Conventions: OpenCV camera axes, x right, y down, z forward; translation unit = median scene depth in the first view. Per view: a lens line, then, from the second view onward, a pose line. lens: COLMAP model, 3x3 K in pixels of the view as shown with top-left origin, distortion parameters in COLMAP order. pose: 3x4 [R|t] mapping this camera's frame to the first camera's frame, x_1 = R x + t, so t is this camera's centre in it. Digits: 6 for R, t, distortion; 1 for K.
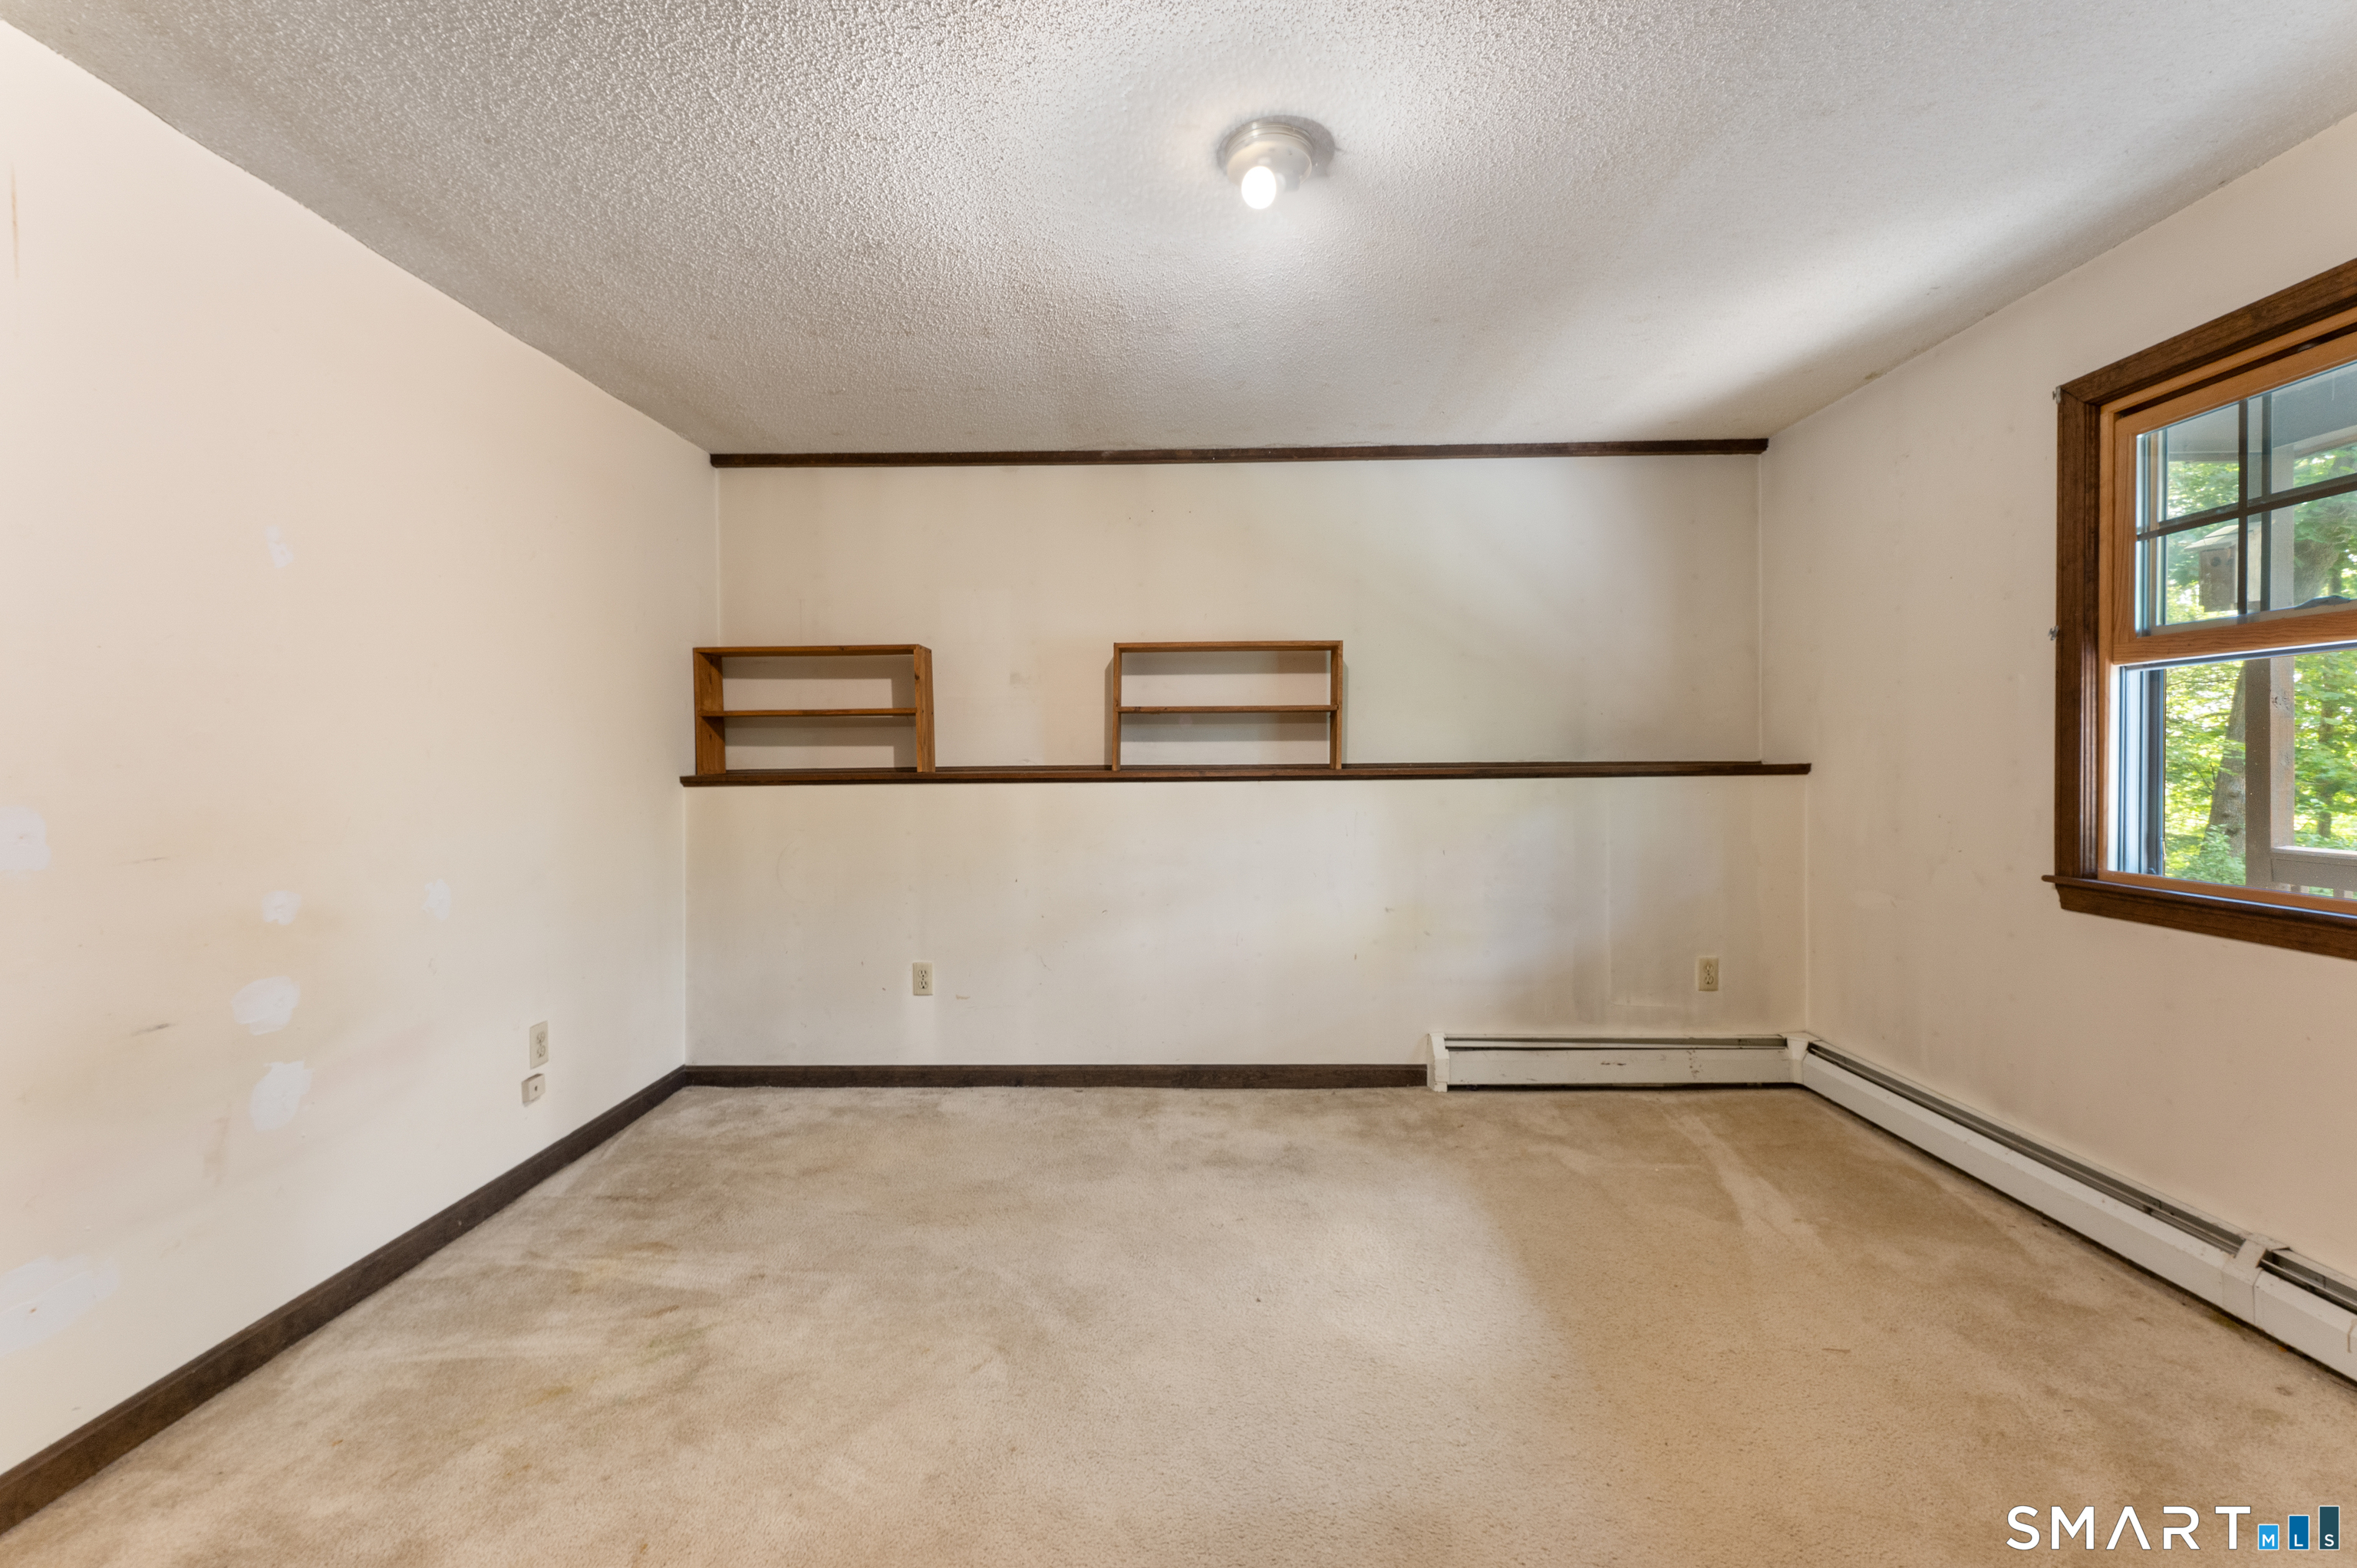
lens RADIAL K [[976.4, 0, 1175.1], [0, 976.4, 756.6], [0, 0, 1]] dist [0.044449, 0.000211]
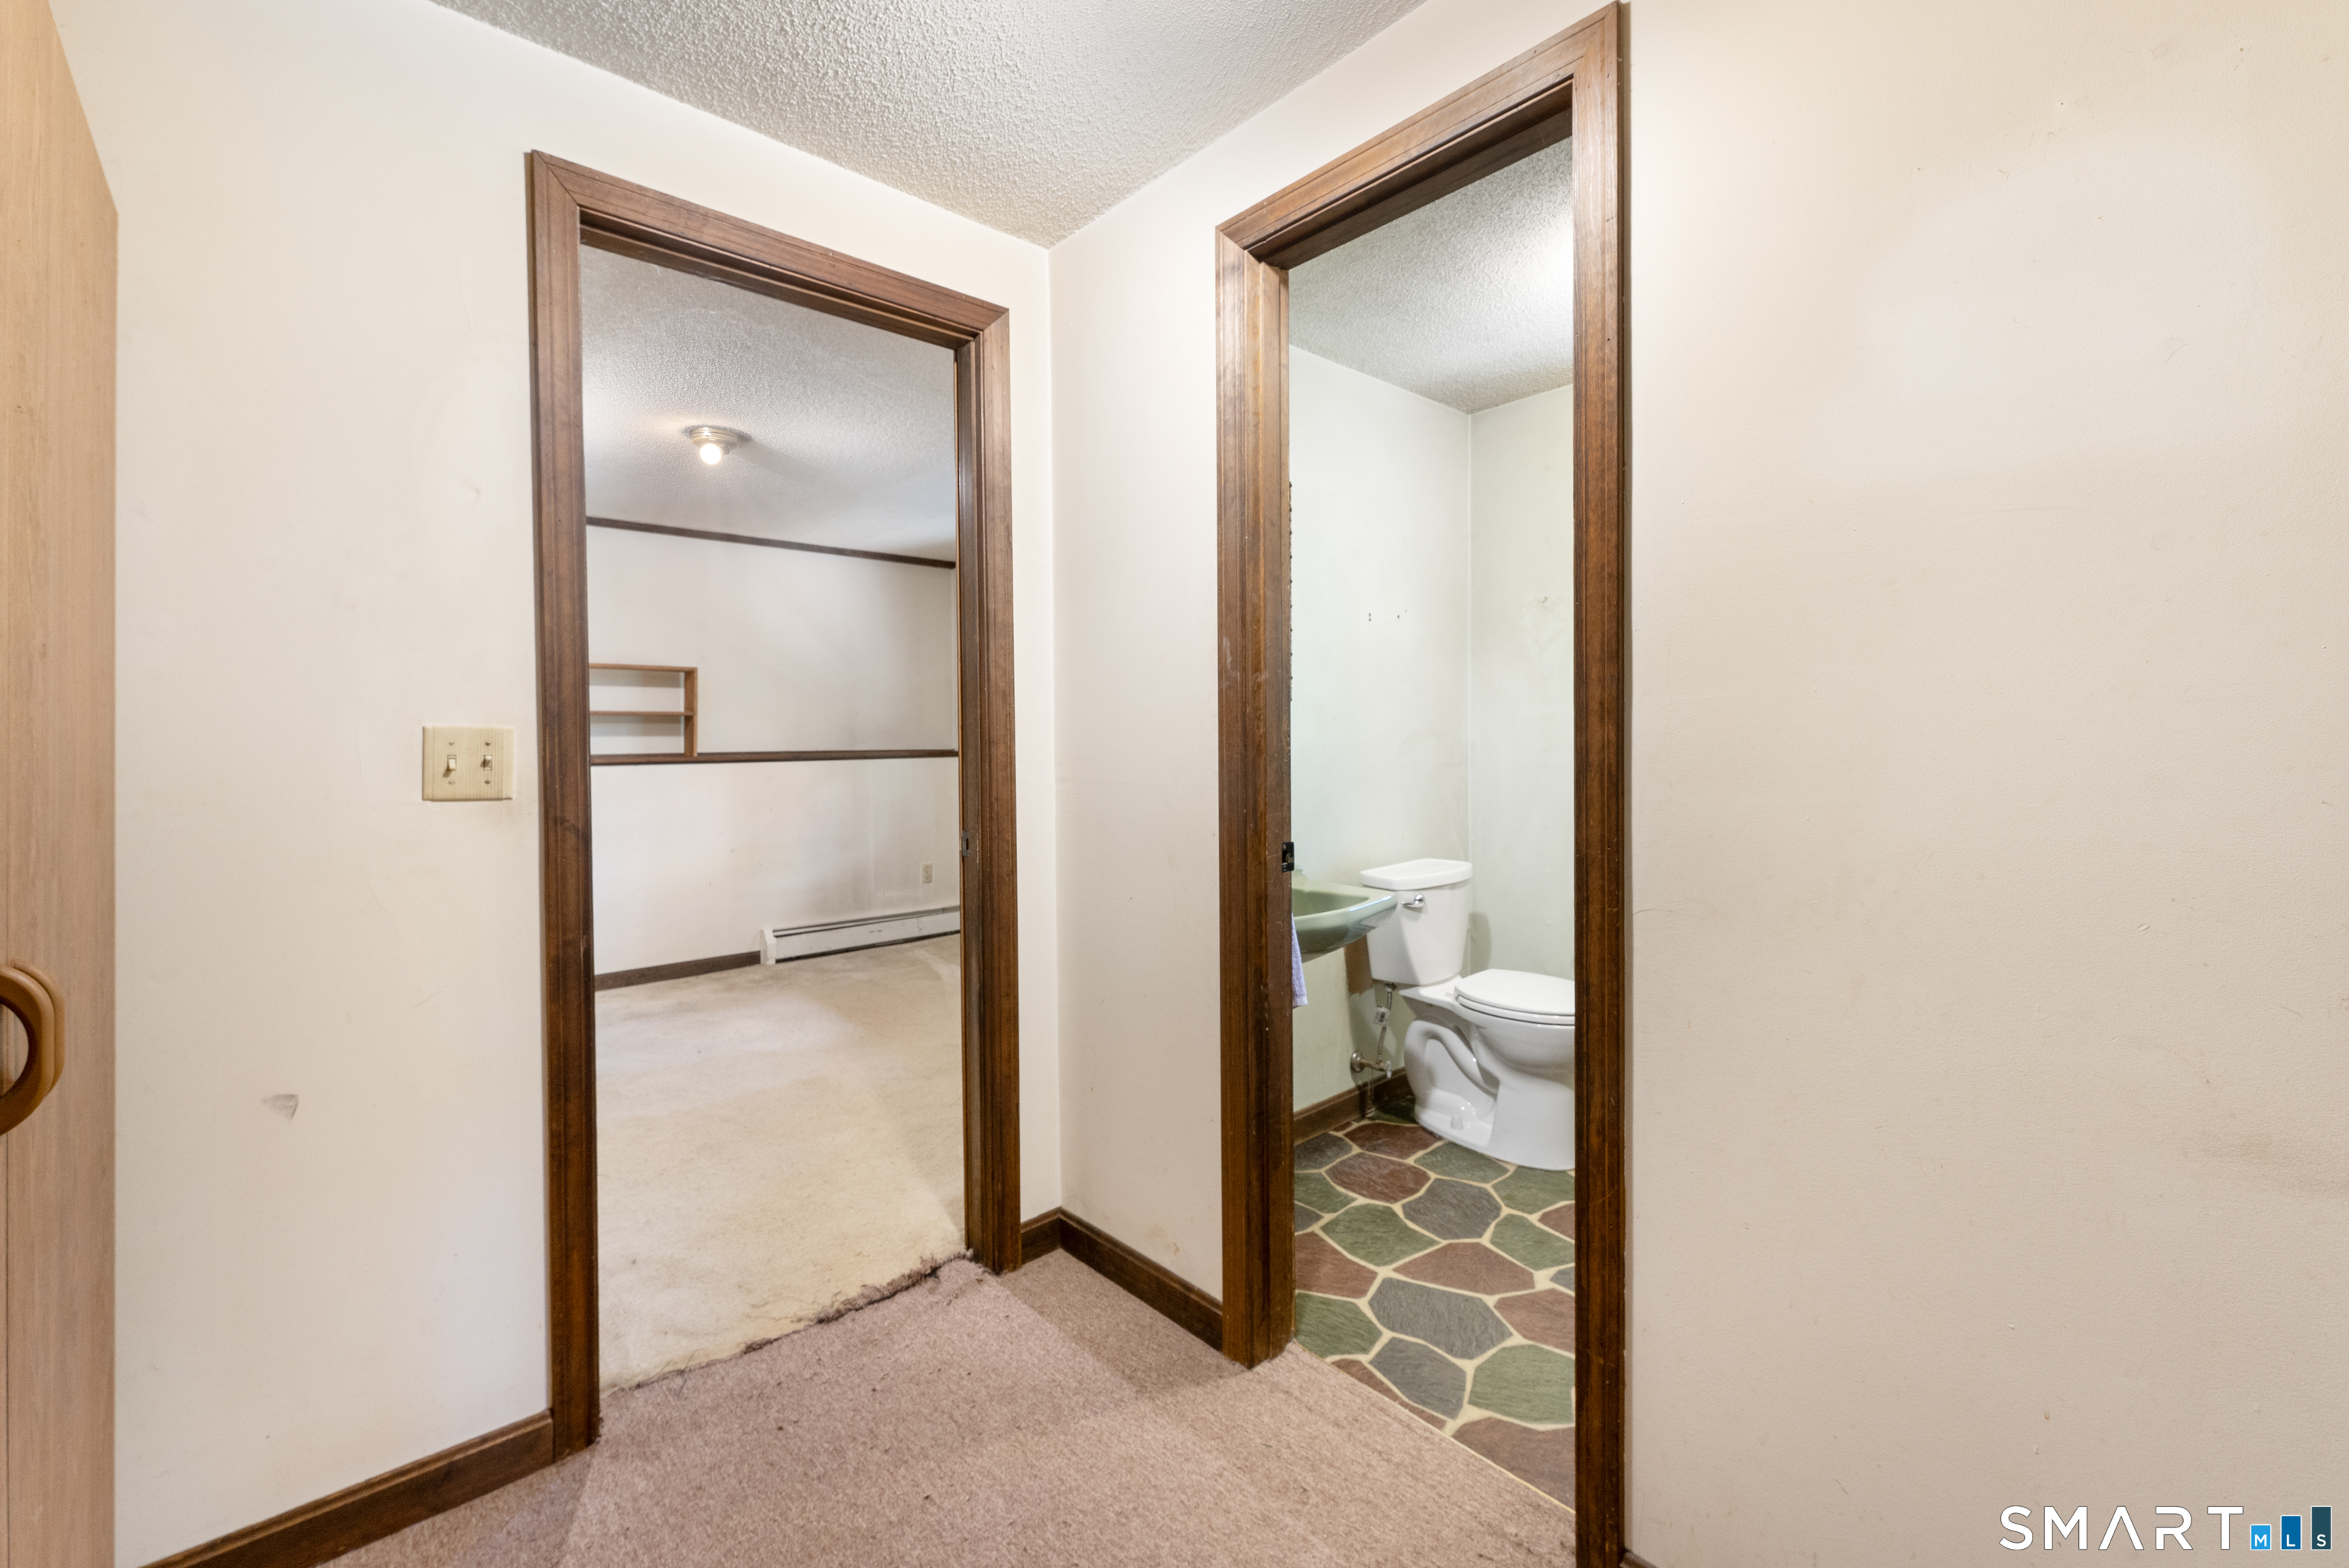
lens RADIAL K [[973.0, 0, 1171.1], [0, 973.0, 756.7], [0, 0, 1]] dist [0.044449, 0.000211]
pose [[0.736924, -0.013875, 0.675833, -0.295505], [0.004696, 0.999870, 0.015408, -0.005844], [-0.675959, -0.008181, 0.736894, -0.539484]]
